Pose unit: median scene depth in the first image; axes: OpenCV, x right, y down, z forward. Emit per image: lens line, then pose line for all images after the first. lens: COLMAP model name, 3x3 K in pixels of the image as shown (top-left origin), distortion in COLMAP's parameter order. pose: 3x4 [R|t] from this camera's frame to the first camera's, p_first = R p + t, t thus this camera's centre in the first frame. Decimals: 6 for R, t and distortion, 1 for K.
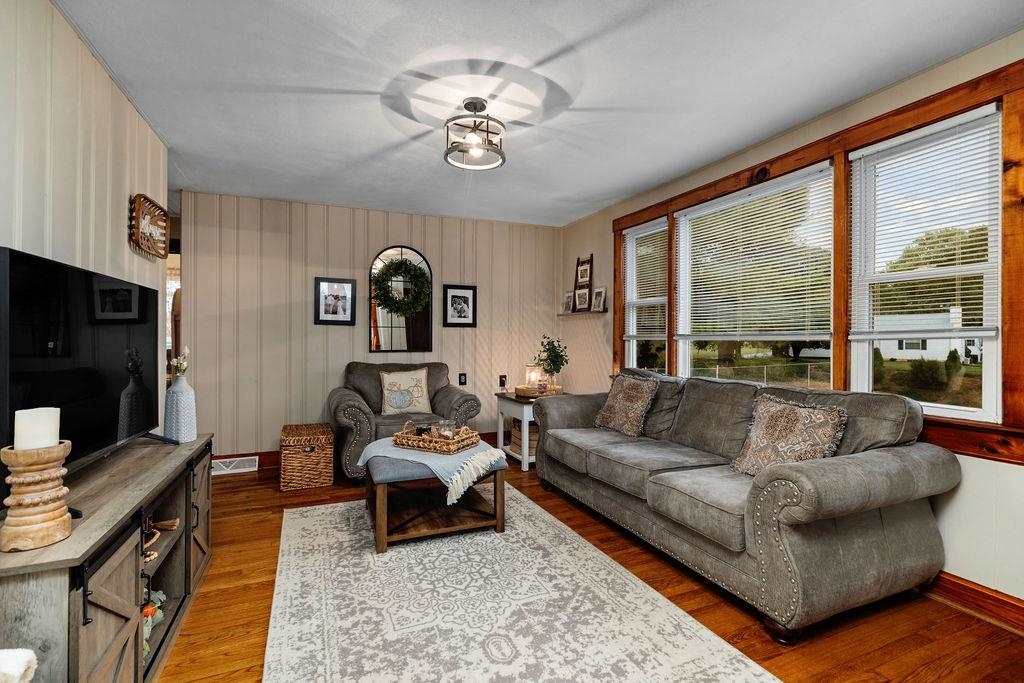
lens RADIAL K [[473.4, 0, 510.5], [0, 473.4, 333.5], [0, 0, 1]] dist [0.010088, -0.001340]
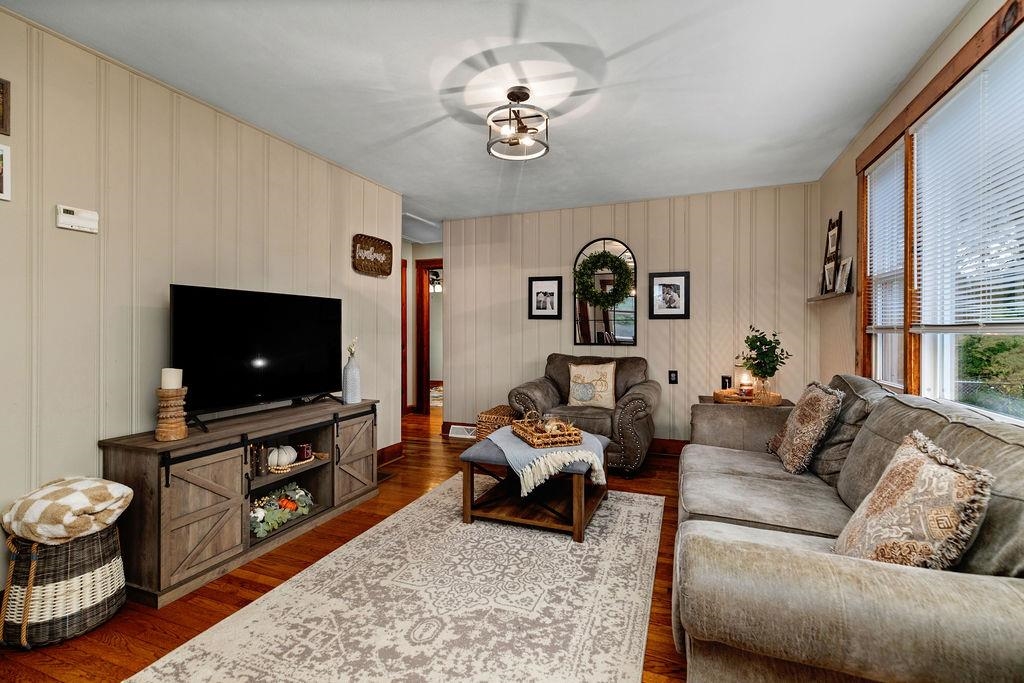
lens RADIAL K [[473.4, 0, 503.4], [0, 473.4, 327.0], [0, 0, 1]] dist [0.010088, -0.001340]
pose [[0.710469, -0.007502, -0.703689, 0.527559], [0.007206, 0.999968, -0.003386, 0.004182], [0.703692, -0.002665, 0.710500, 0.244861]]
